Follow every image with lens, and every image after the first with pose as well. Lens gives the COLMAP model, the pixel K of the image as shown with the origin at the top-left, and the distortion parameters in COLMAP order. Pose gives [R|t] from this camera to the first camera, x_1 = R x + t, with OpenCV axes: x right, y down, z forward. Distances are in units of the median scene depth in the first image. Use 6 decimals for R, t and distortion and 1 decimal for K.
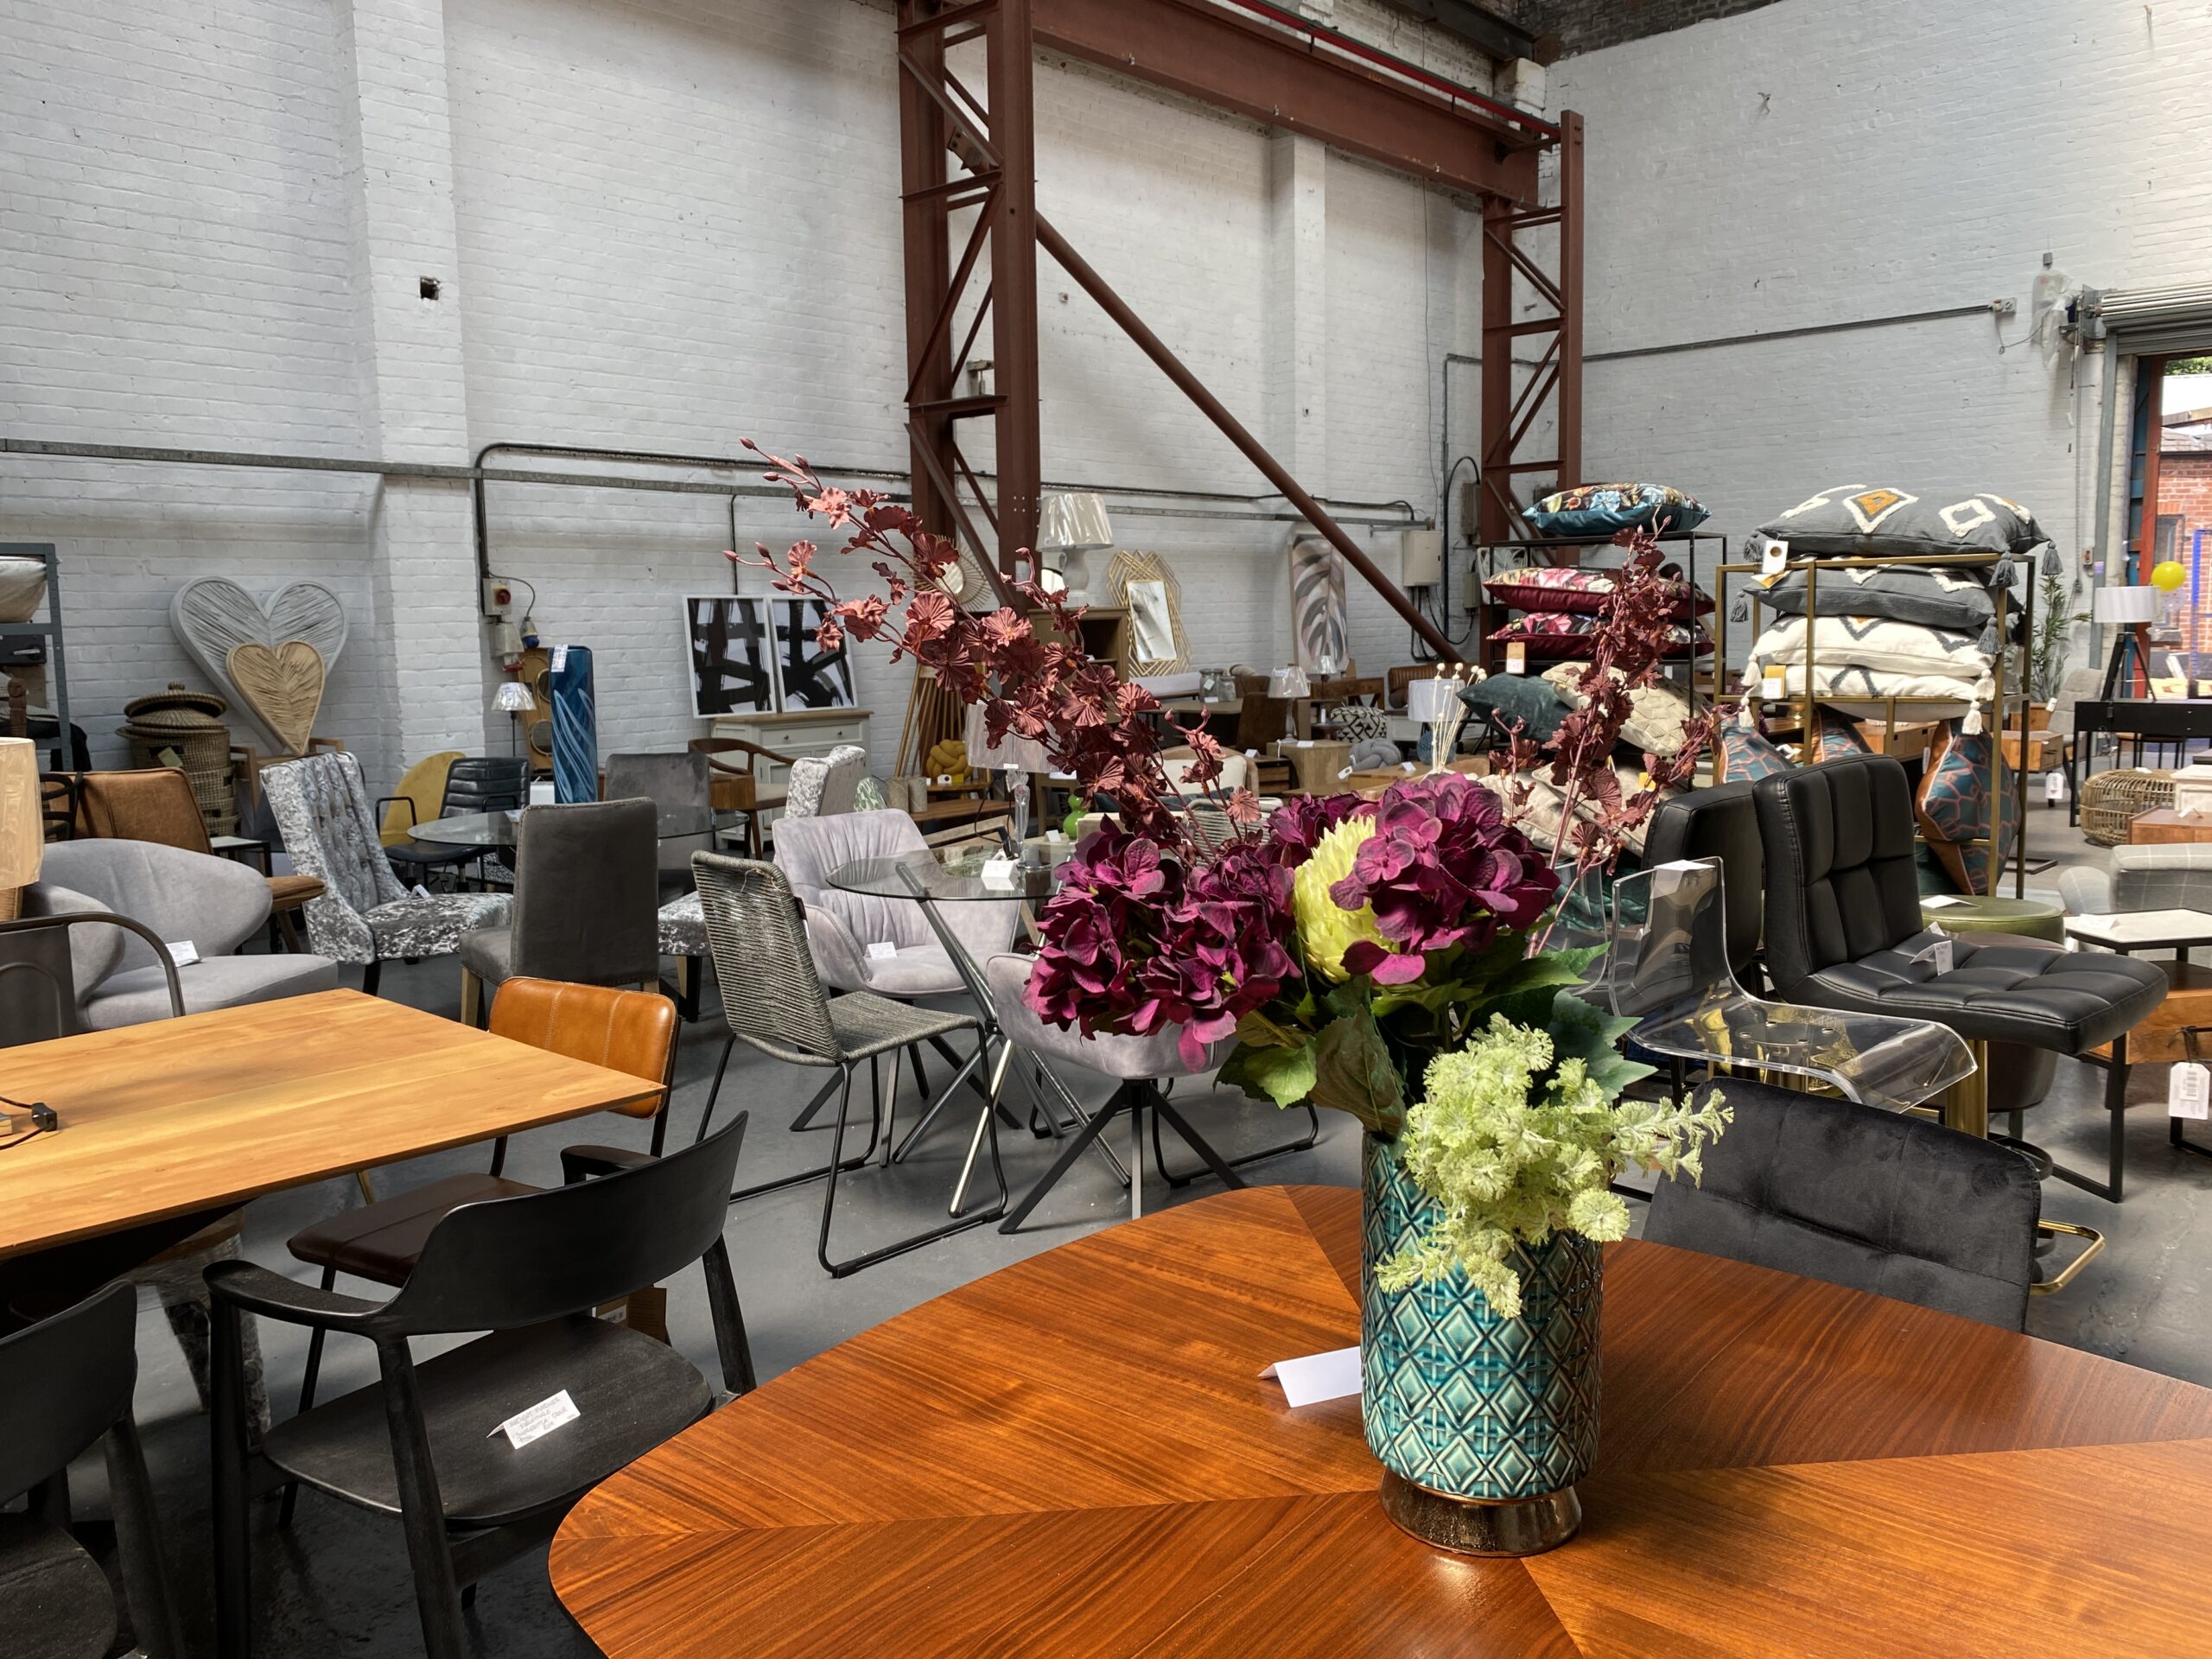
lens RADIAL K [[1715.8, 0, 1101.9], [0, 1715.8, 813.3], [0, 0, 1]] dist [0.015541, 0.001754]
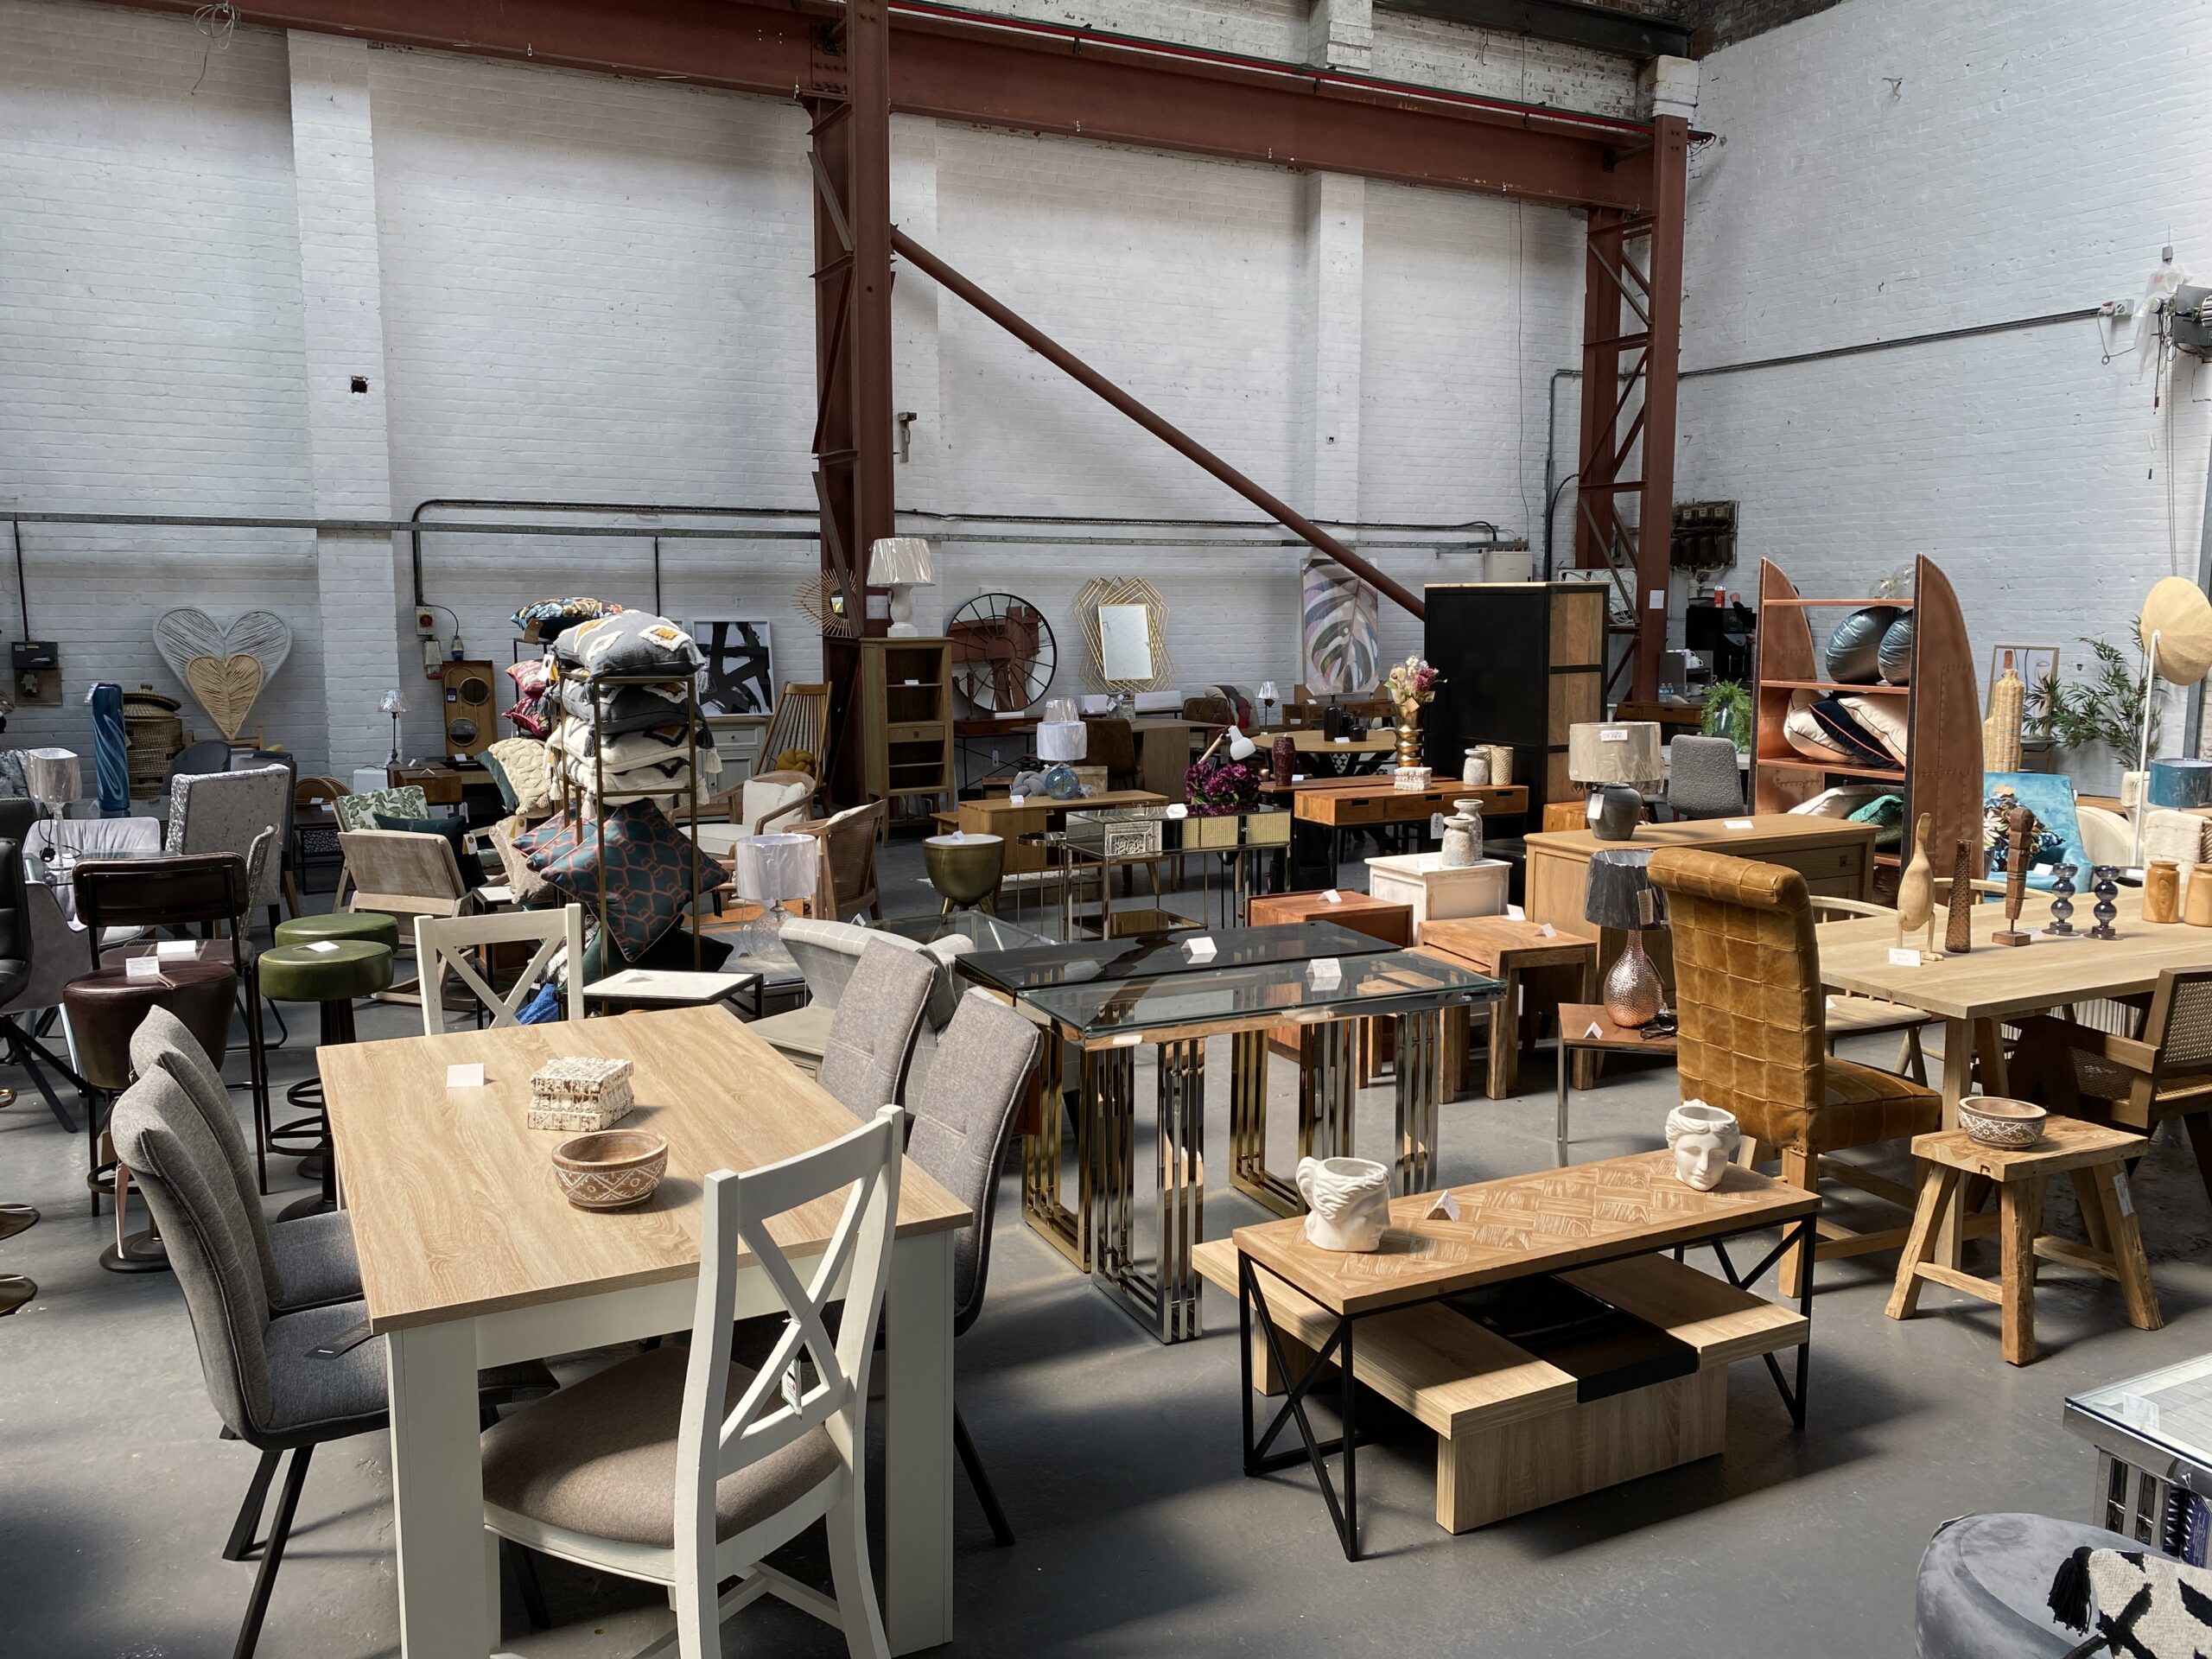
lens RADIAL K [[1715.8, 0, 1107.0], [0, 1715.8, 838.7], [0, 0, 1]] dist [0.015541, 0.001754]
pose [[0.932627, 0.070190, -0.353951, 0.486205], [-0.059452, 0.997383, 0.041135, -0.038608], [0.355912, -0.017320, 0.934359, -0.017120]]
